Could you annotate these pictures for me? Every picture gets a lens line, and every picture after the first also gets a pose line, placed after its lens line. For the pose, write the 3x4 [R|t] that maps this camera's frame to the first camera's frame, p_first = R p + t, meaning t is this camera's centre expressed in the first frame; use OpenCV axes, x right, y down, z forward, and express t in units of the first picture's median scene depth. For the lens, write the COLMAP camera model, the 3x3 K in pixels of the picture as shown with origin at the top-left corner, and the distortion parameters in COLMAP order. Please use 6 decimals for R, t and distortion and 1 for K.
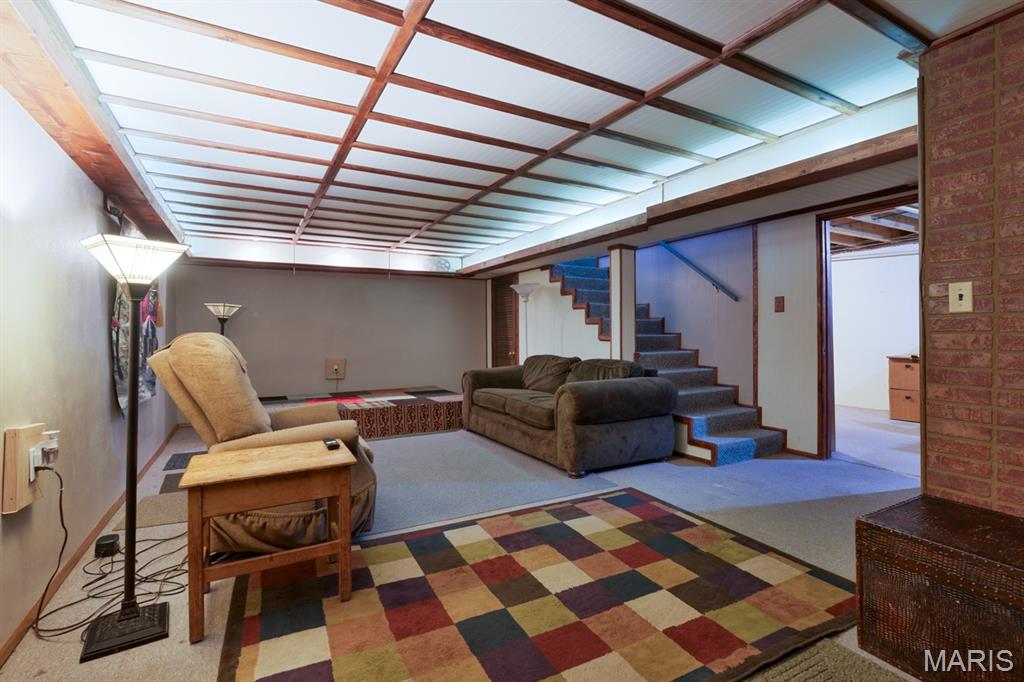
lens RADIAL K [[483.6, 0, 503.3], [0, 483.6, 327.6], [0, 0, 1]] dist [-0.002856, -0.000244]
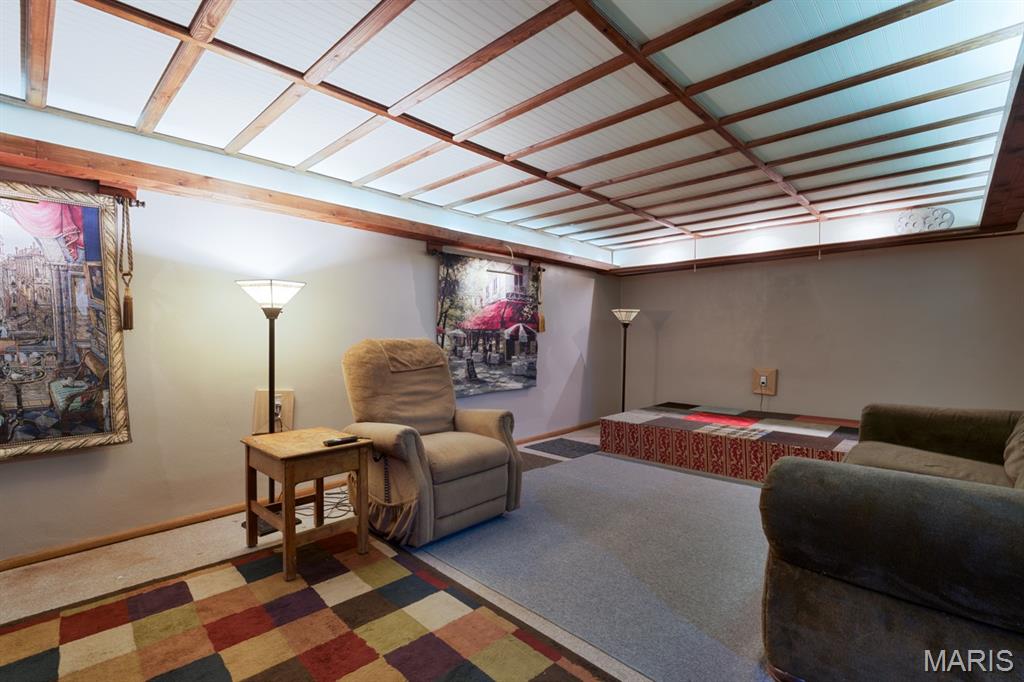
lens RADIAL K [[468.8, 0, 509.1], [0, 468.8, 332.1], [0, 0, 1]] dist [-0.003591, 0.000011]
pose [[0.296888, -0.004833, -0.954900, 0.607927], [0.013466, 0.999909, -0.000874, -0.002415], [0.954817, -0.012600, 0.296926, 0.825400]]
